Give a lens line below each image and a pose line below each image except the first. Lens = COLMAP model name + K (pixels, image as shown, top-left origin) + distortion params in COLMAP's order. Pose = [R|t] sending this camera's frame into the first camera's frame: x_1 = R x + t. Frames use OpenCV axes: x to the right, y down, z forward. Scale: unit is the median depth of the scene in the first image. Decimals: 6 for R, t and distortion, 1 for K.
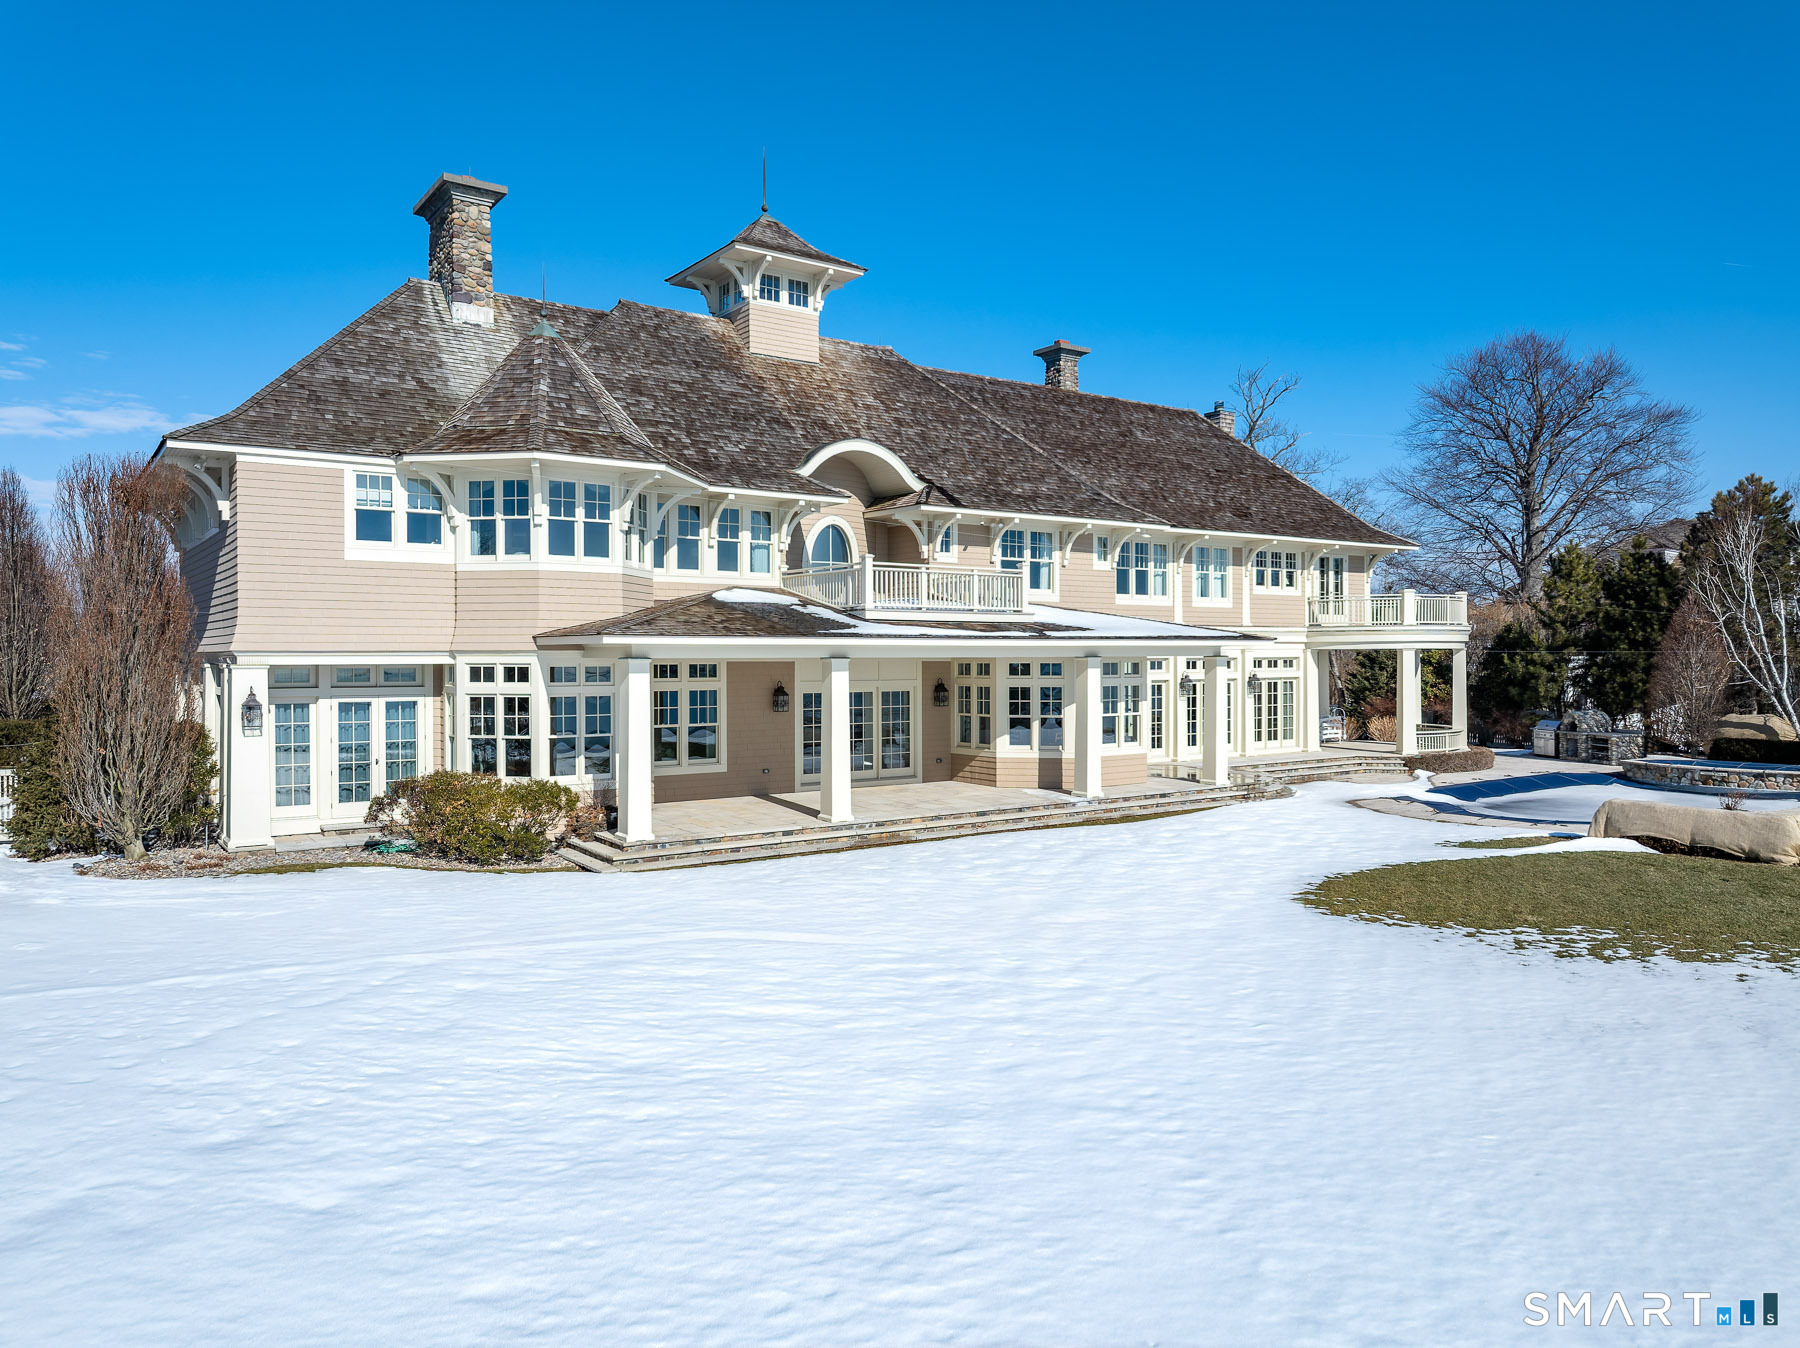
lens RADIAL K [[1220.2, 0, 907.1], [0, 1220.2, 665.9], [0, 0, 1]] dist [-0.007272, -0.003782]
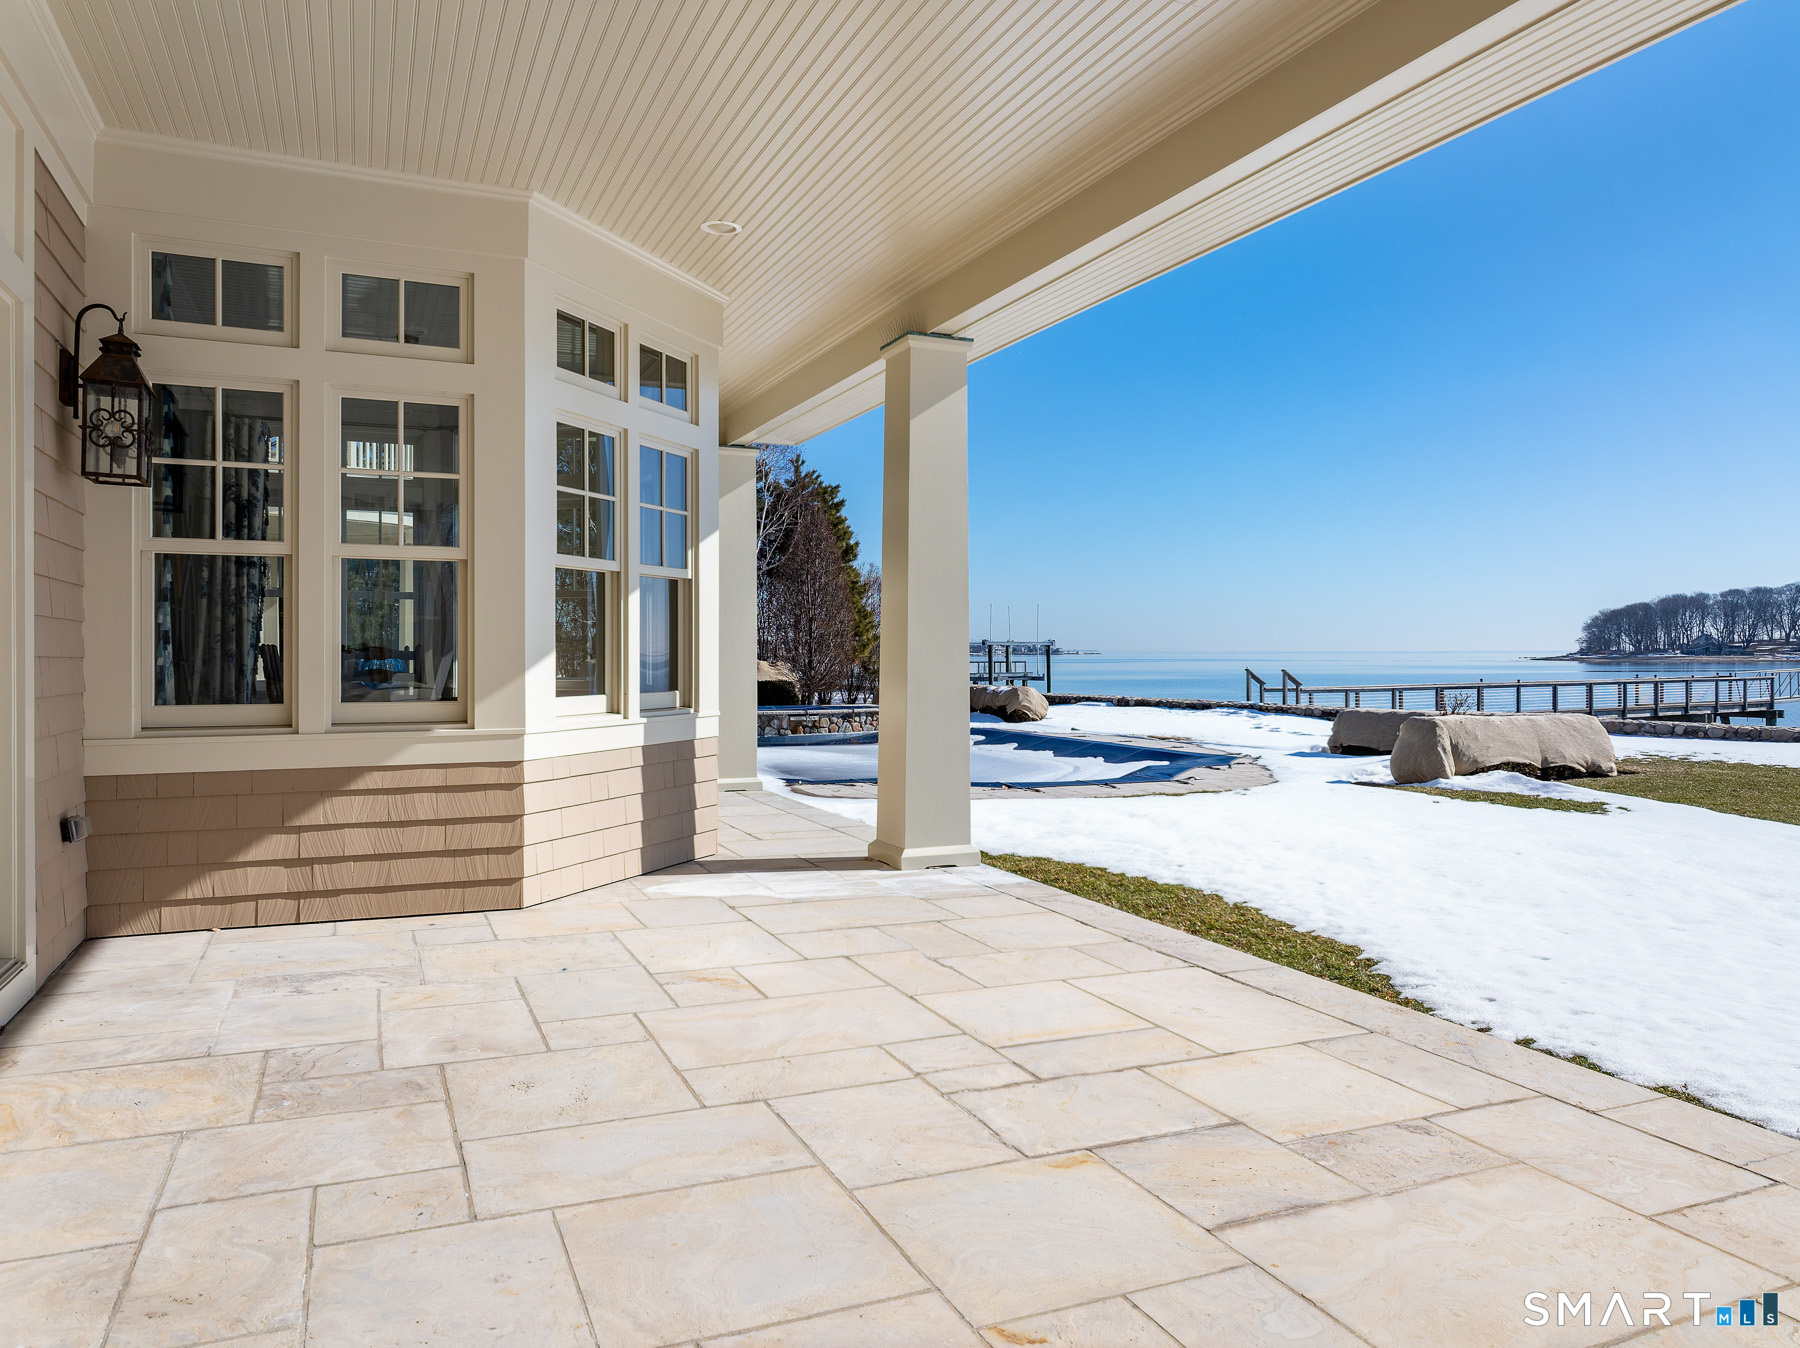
lens RADIAL K [[1220.2, 0, 890.3], [0, 1220.2, 671.9], [0, 0, 1]] dist [-0.007272, -0.003782]
pose [[0.189926, -0.009660, 0.981751, -0.109685], [0.004938, 0.999948, 0.008884, 0.057443], [-0.981786, 0.003160, 0.189964, 0.880242]]
